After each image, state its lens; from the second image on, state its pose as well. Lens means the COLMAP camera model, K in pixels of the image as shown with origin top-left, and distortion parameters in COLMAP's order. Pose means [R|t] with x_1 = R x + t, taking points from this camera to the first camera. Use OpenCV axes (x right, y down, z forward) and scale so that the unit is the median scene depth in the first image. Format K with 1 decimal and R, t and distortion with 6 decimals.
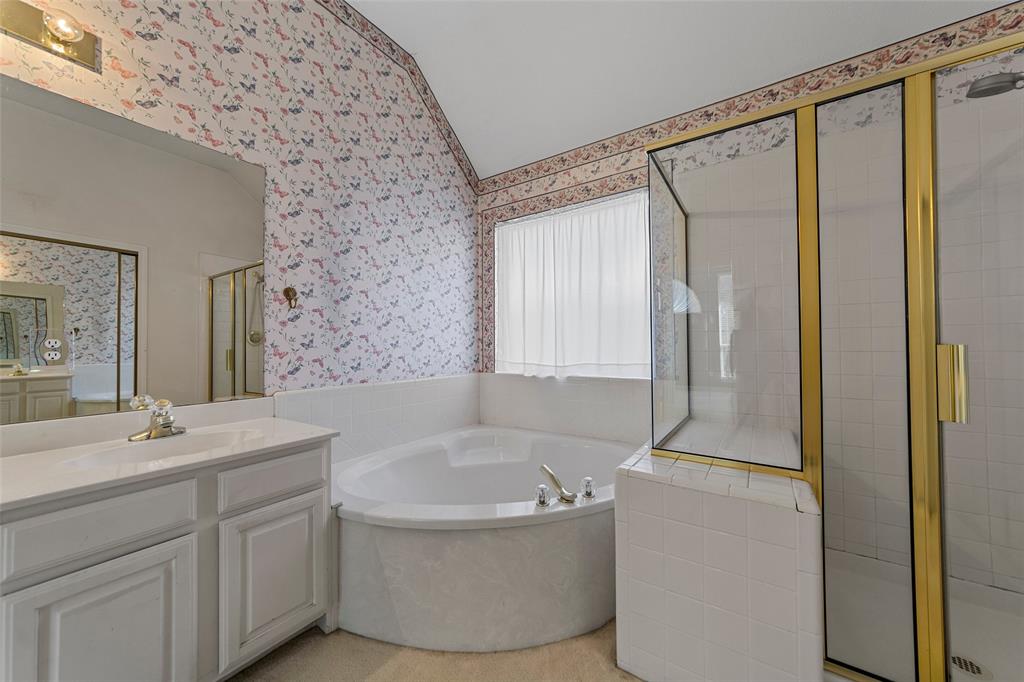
lens RADIAL K [[366.1, 0, 519.4], [0, 366.1, 339.5], [0, 0, 1]] dist [0.002375, -0.001397]
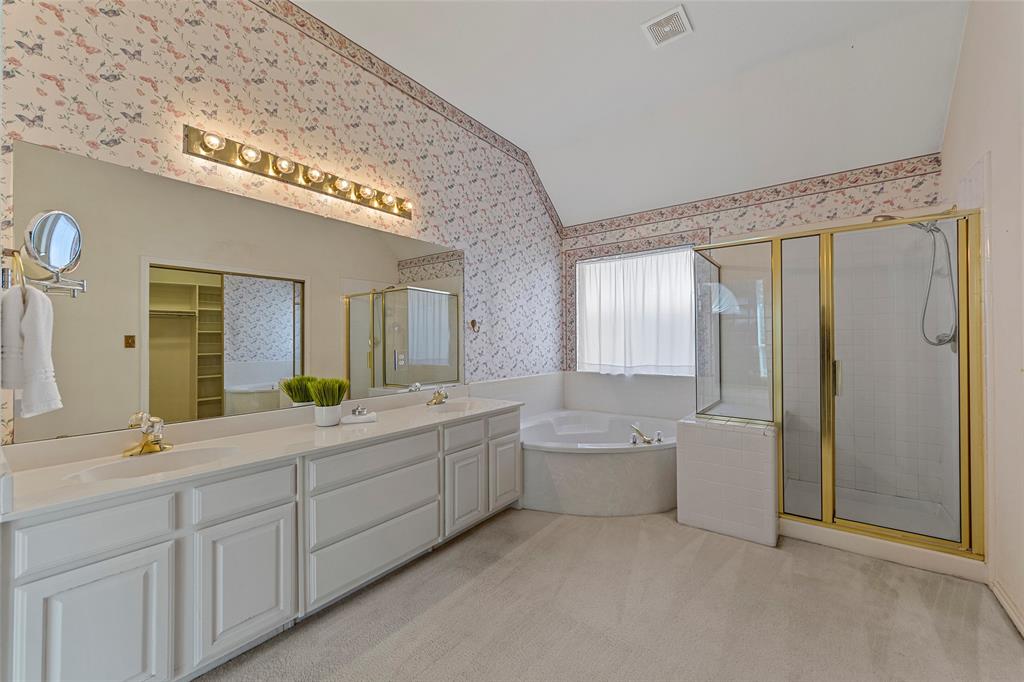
lens RADIAL K [[390.8, 0, 521.9], [0, 390.8, 339.4], [0, 0, 1]] dist [0.000531, -0.000669]
pose [[0.998005, -0.000442, -0.063130, -0.259922], [0.001245, 0.999919, 0.012681, -0.065939], [0.063120, -0.012735, 0.997925, -0.676024]]
